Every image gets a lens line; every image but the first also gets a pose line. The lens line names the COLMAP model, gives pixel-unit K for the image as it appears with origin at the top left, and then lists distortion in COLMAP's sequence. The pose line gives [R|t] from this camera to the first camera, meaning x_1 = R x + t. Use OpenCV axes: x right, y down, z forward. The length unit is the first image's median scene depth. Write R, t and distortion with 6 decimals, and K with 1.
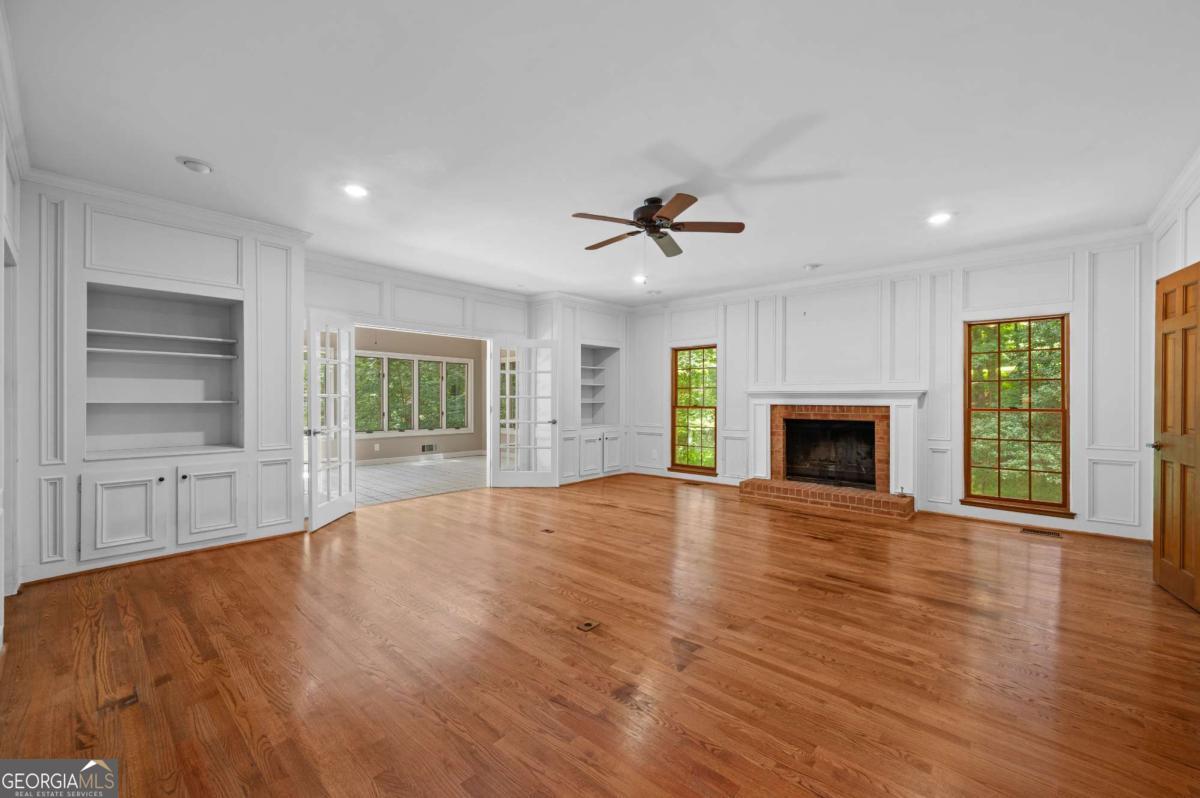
lens RADIAL K [[466.9, 0, 609.9], [0, 466.9, 402.4], [0, 0, 1]] dist [0.000031, 0.000436]
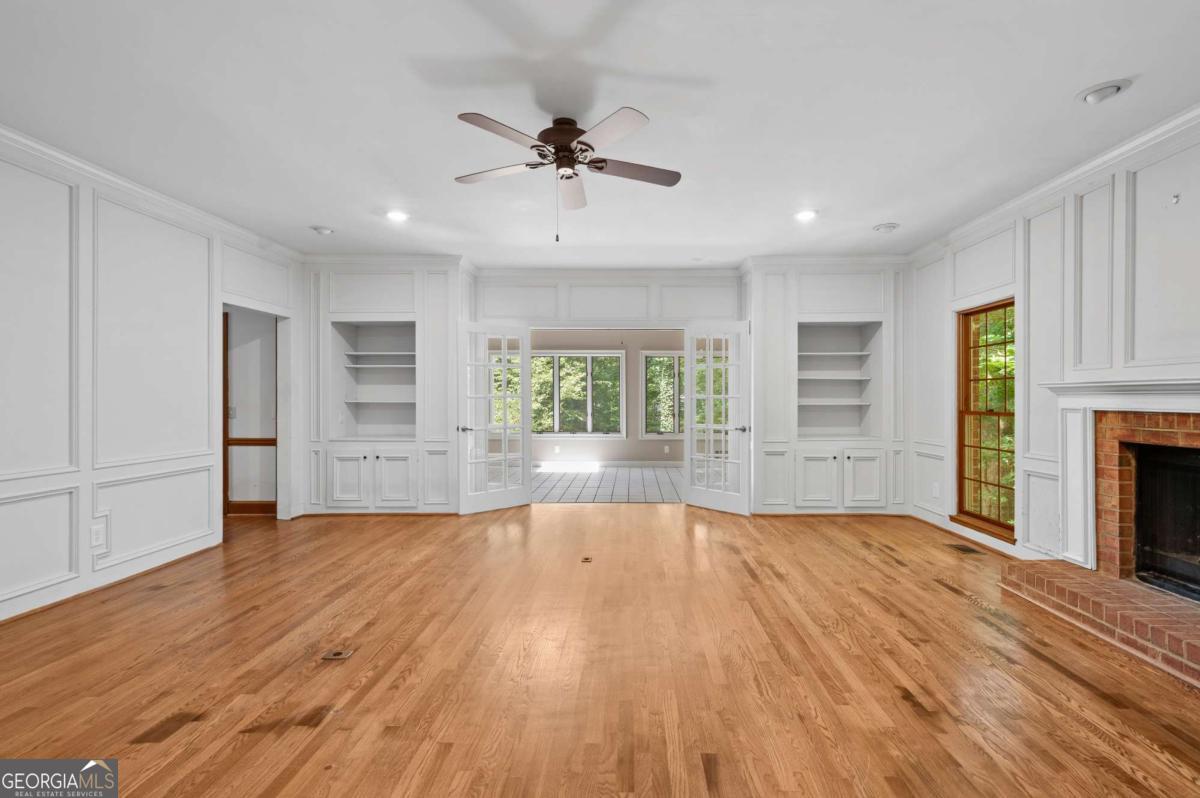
lens RADIAL K [[545.0, 0, 643.1], [0, 545.0, 401.1], [0, 0, 1]] dist [0.002117, -0.001408]
pose [[0.671559, 0.001175, -0.740951, 0.687276], [-0.004453, 0.999987, -0.002451, -0.001957], [0.740938, 0.004945, 0.671555, 0.454582]]
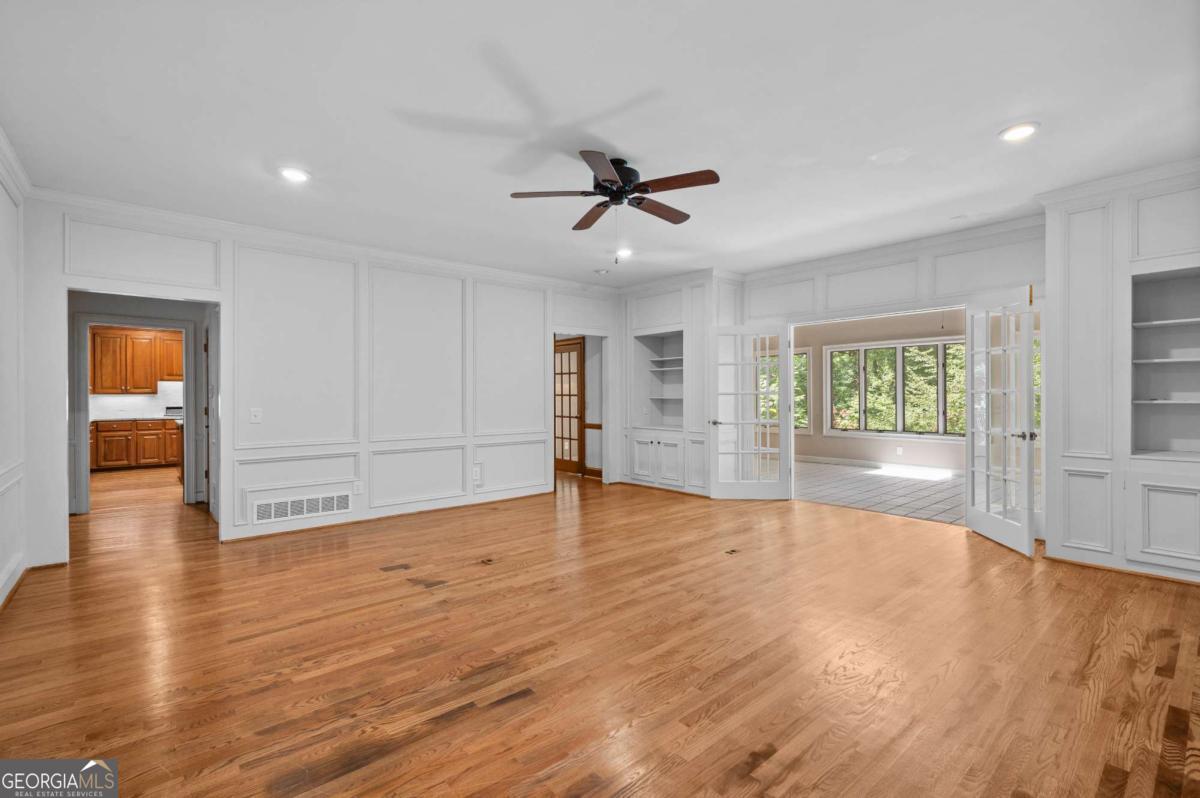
lens RADIAL K [[545.0, 0, 619.6], [0, 545.0, 395.6], [0, 0, 1]] dist [0.002117, -0.001408]
pose [[-0.116395, -0.001354, -0.993202, 0.930619], [-0.005363, 0.999985, -0.000735, -0.005982], [0.993188, 0.005241, -0.116401, 0.969361]]
